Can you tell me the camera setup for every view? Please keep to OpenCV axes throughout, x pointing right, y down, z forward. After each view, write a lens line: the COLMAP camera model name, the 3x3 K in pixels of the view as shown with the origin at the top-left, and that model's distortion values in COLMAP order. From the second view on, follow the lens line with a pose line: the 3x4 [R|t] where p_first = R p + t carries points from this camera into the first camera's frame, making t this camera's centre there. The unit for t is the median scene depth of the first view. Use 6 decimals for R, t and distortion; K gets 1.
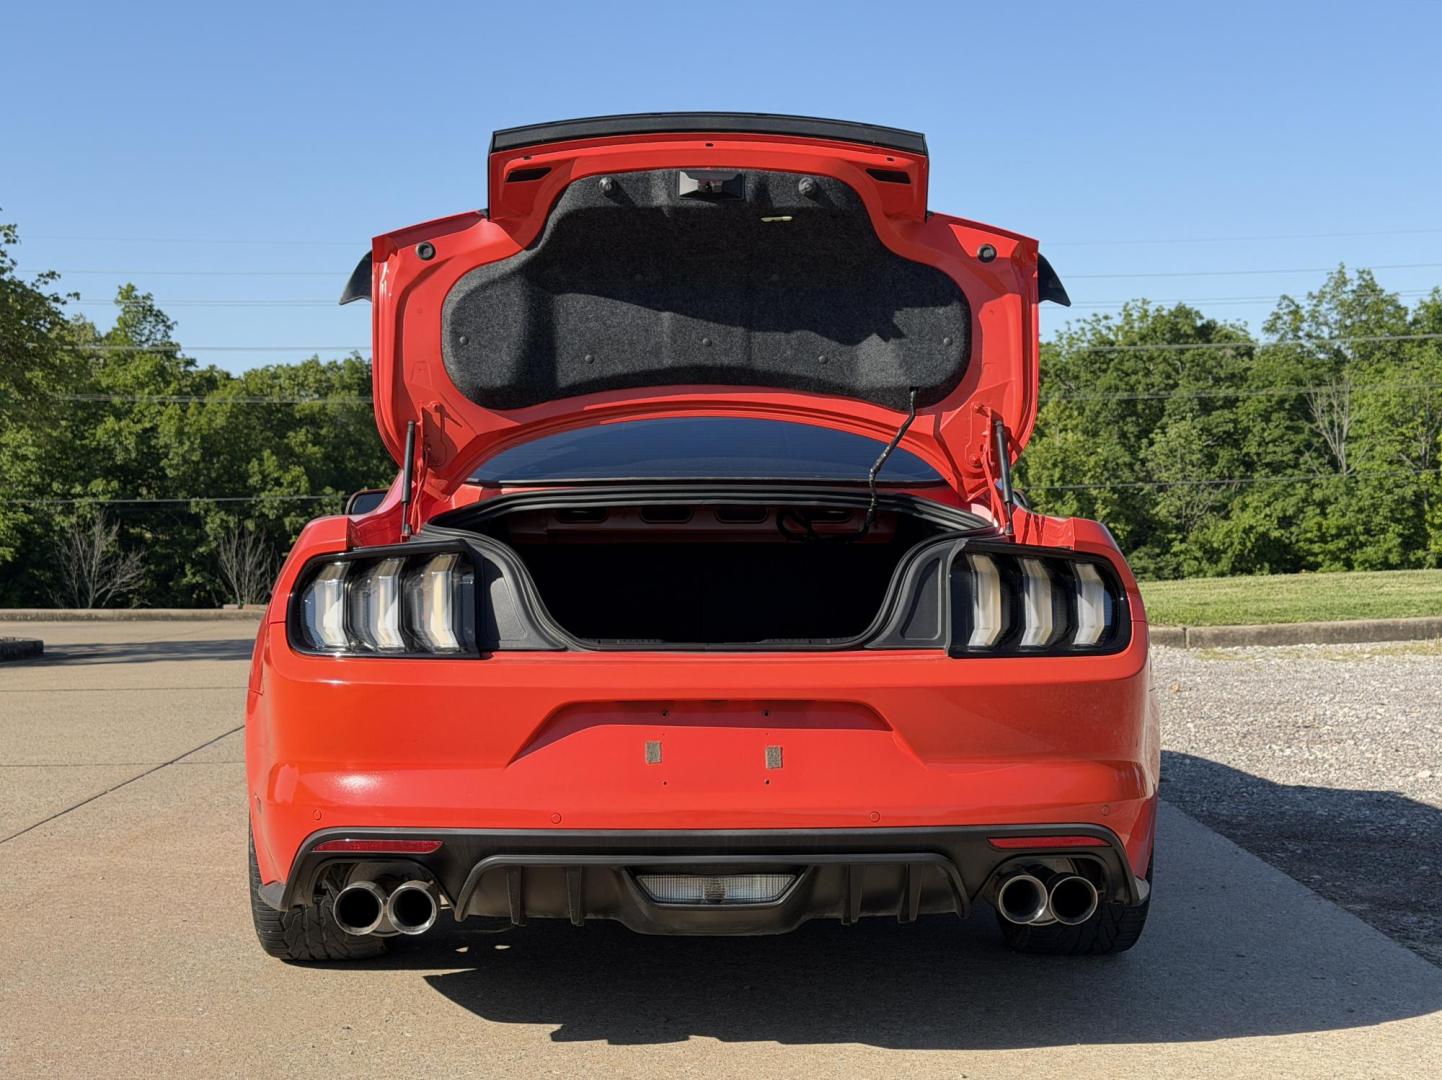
lens RADIAL K [[2166.0, 0, 733.4], [0, 2166.0, 554.0], [0, 0, 1]] dist [0.167051, 0.000000]
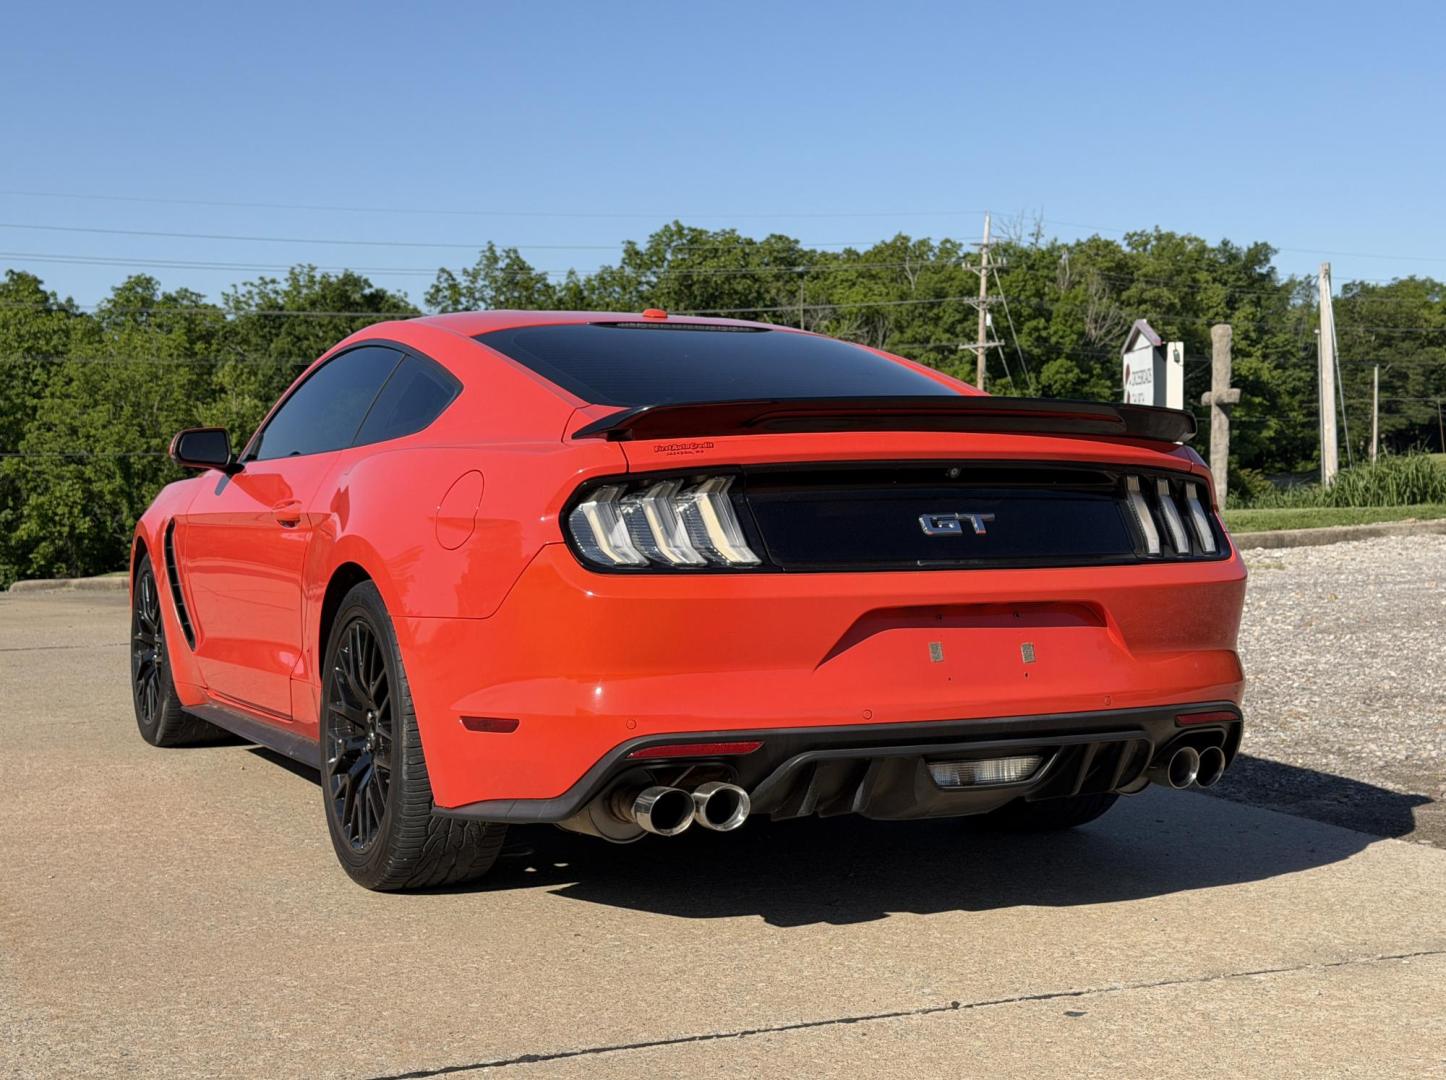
lens RADIAL K [[2172.0, 0, 770.5], [0, 2172.0, 531.3], [0, 0, 1]] dist [0.167051, 0.000000]
pose [[0.908193, -0.013255, 0.418342, -0.274265], [0.011944, 0.999912, 0.005751, 0.010432], [-0.418381, -0.000227, 0.908271, 0.010456]]
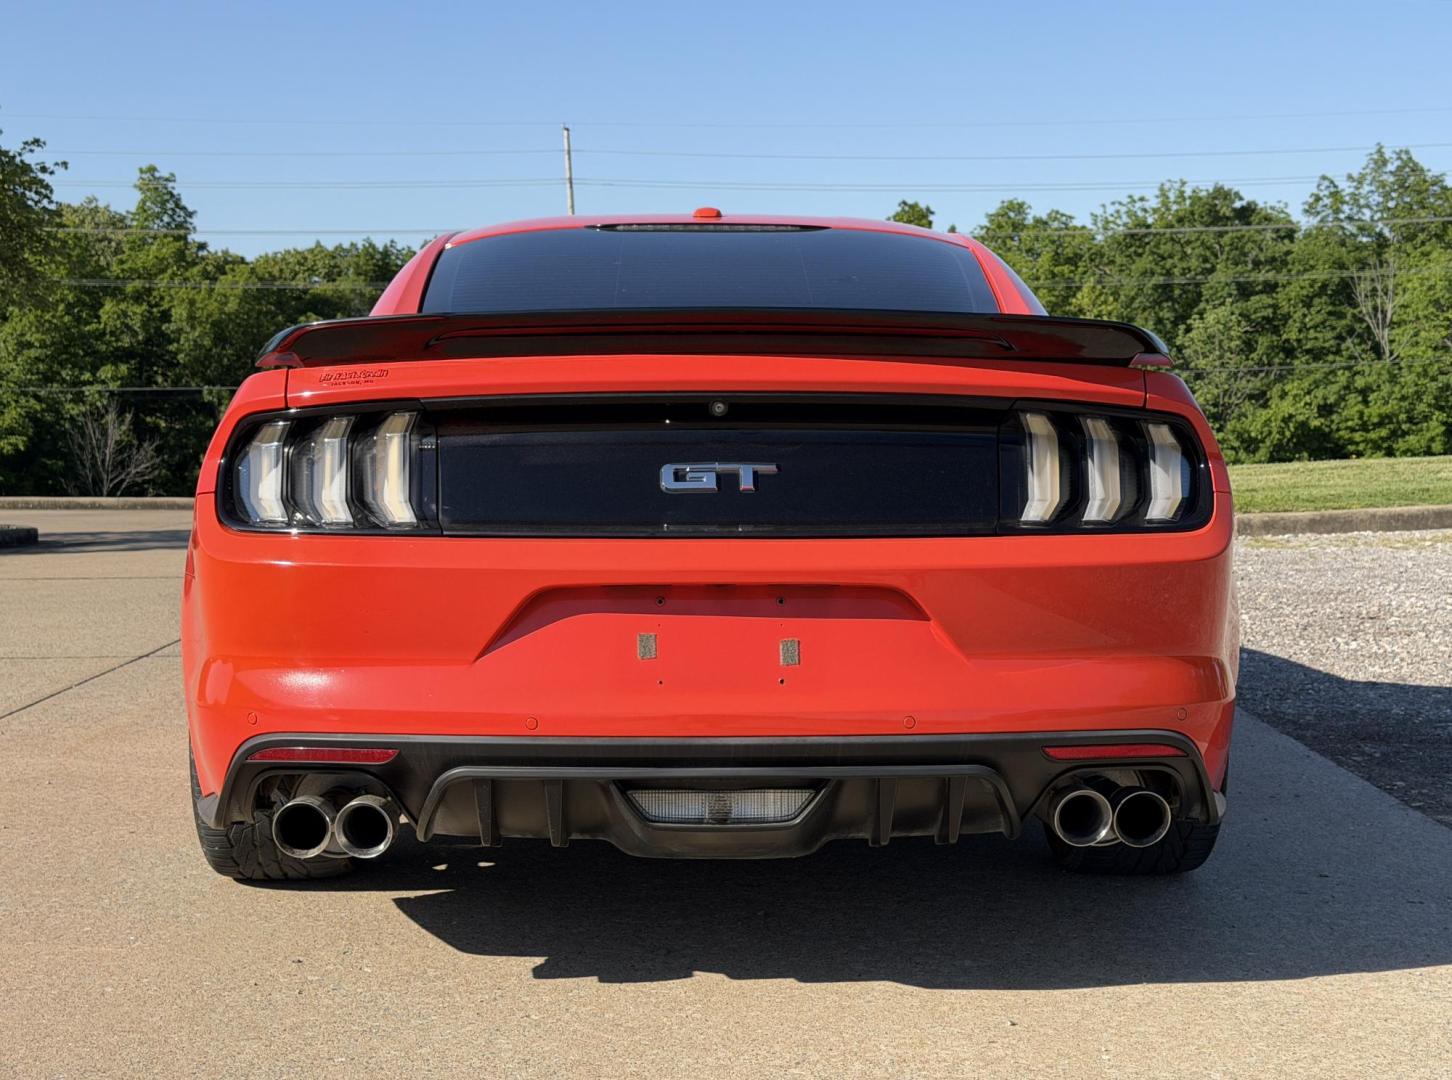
lens RADIAL K [[2181.0, 0, 732.9], [0, 2181.0, 550.6], [0, 0, 1]] dist [0.167051, 0.000000]
pose [[0.999927, 0.000382, -0.012041, 0.003187], [0.000190, 0.998875, 0.047426, 0.006610], [0.012046, -0.047425, 0.998802, 0.072646]]
